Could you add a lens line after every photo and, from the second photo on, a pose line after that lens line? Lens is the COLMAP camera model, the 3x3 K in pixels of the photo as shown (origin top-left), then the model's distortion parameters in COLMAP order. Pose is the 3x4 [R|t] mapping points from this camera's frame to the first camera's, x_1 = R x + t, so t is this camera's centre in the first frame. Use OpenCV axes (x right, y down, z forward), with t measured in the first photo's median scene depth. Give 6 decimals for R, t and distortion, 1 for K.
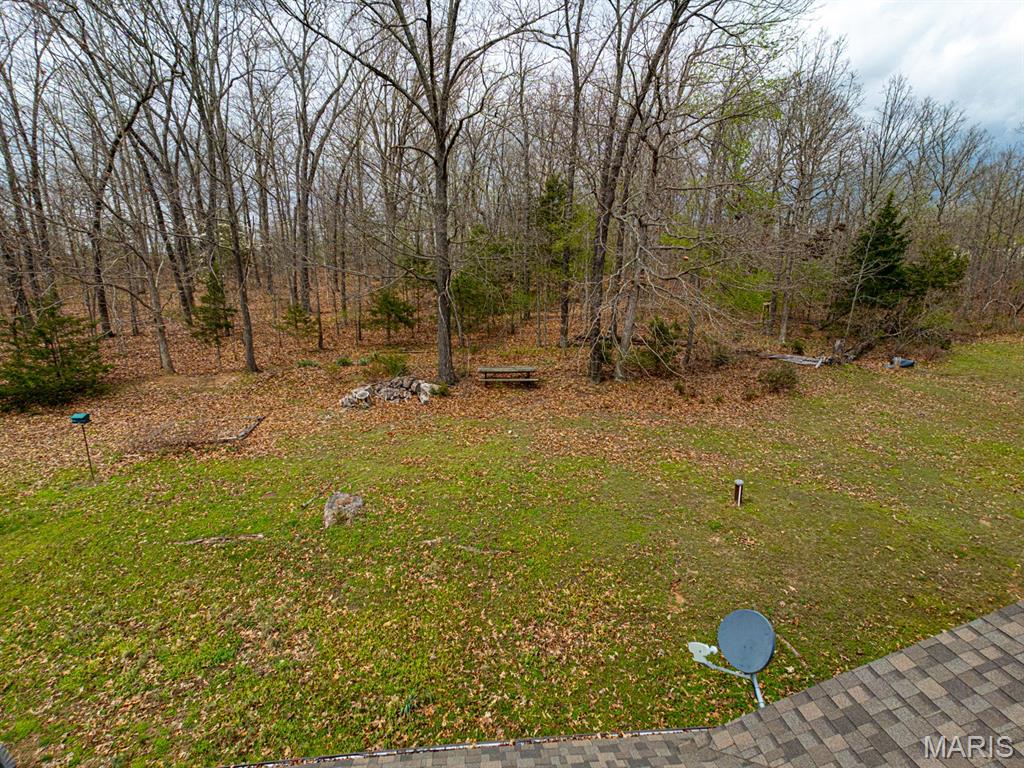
lens RADIAL K [[586.5, 0, 507.8], [0, 586.5, 386.0], [0, 0, 1]] dist [0.039995, 0.004058]
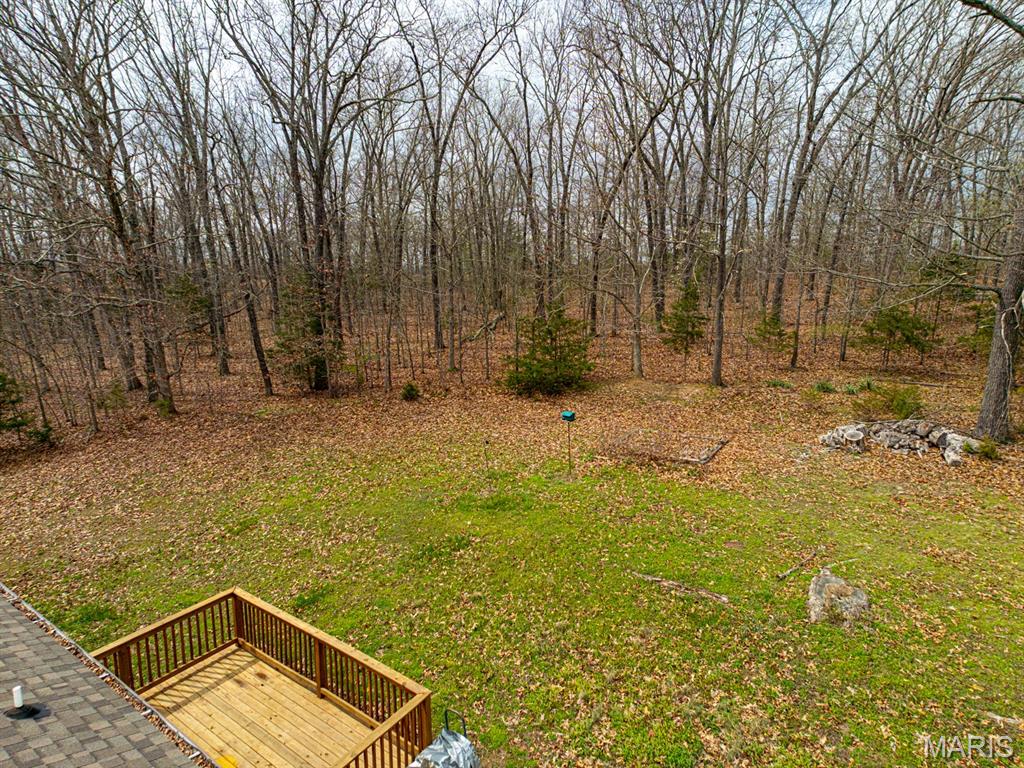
lens RADIAL K [[586.5, 0, 516.9], [0, 586.5, 383.7], [0, 0, 1]] dist [0.039995, 0.004058]
pose [[0.757357, 0.124887, -0.640948, -0.088441], [-0.133137, 0.990456, 0.035670, -0.022047], [0.639285, 0.058319, 0.766755, 0.099346]]
